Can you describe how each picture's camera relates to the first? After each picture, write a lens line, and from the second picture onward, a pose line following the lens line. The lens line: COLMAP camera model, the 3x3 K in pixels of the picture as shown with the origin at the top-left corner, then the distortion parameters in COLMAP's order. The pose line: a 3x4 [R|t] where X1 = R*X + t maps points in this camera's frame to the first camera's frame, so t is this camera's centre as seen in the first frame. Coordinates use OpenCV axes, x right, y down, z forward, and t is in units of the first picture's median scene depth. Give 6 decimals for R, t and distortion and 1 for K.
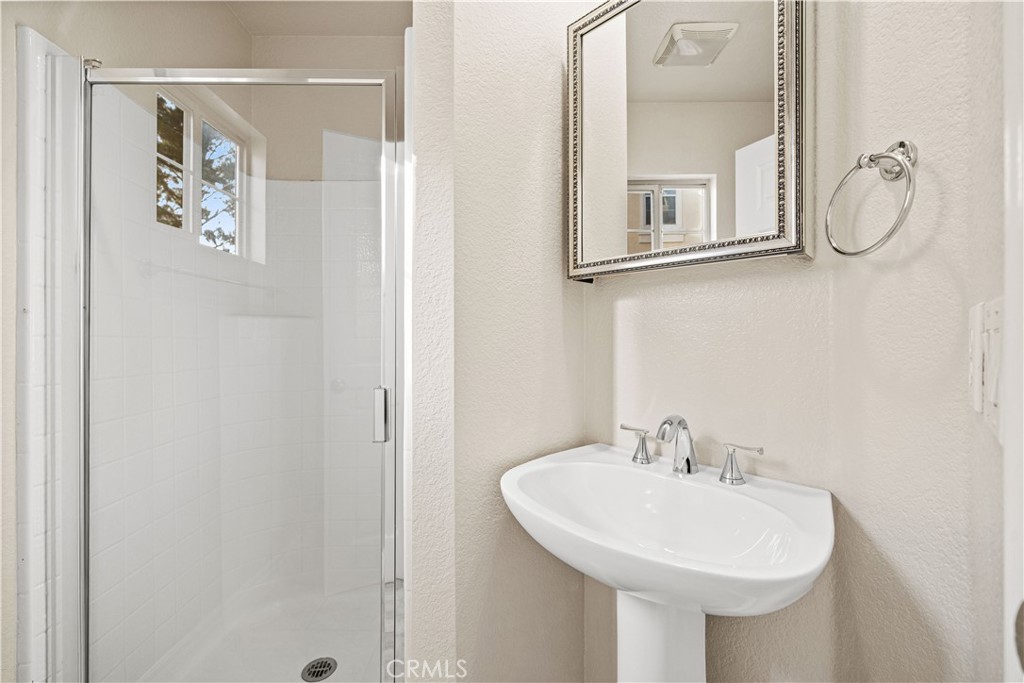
lens RADIAL K [[425.7, 0, 508.0], [0, 425.7, 338.2], [0, 0, 1]] dist [-0.000199, 0.000292]
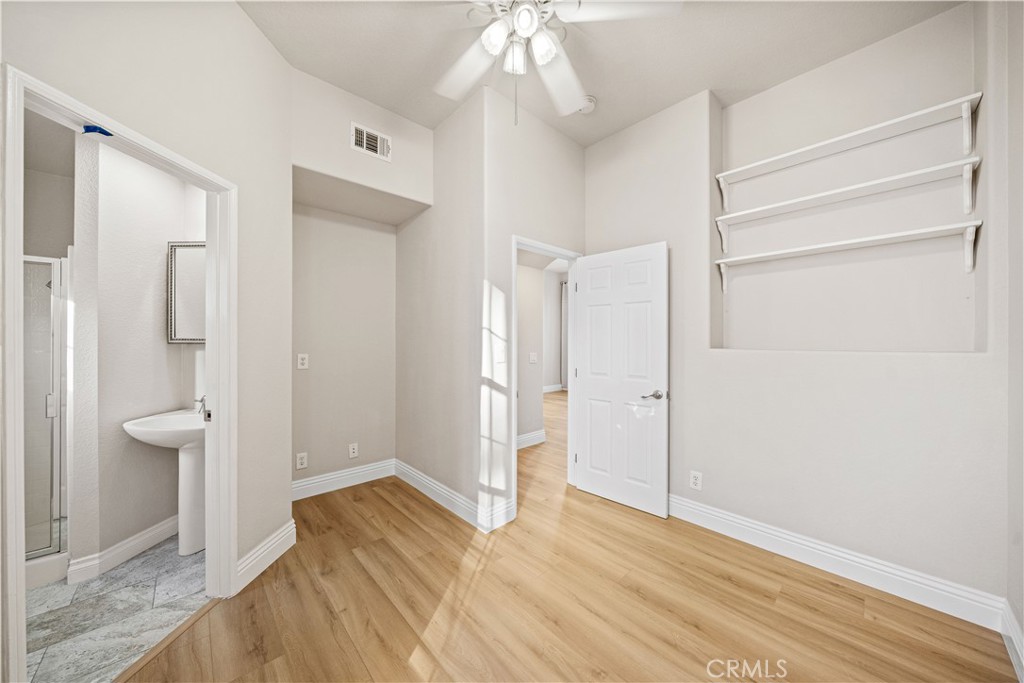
lens RADIAL K [[354.7, 0, 501.0], [0, 354.7, 338.2], [0, 0, 1]] dist [-0.001258, -0.000236]
pose [[0.796146, -0.004635, 0.605086, 0.457931], [0.004913, 0.999987, 0.001195, -0.175393], [-0.605084, 0.002022, 0.796159, -1.918852]]
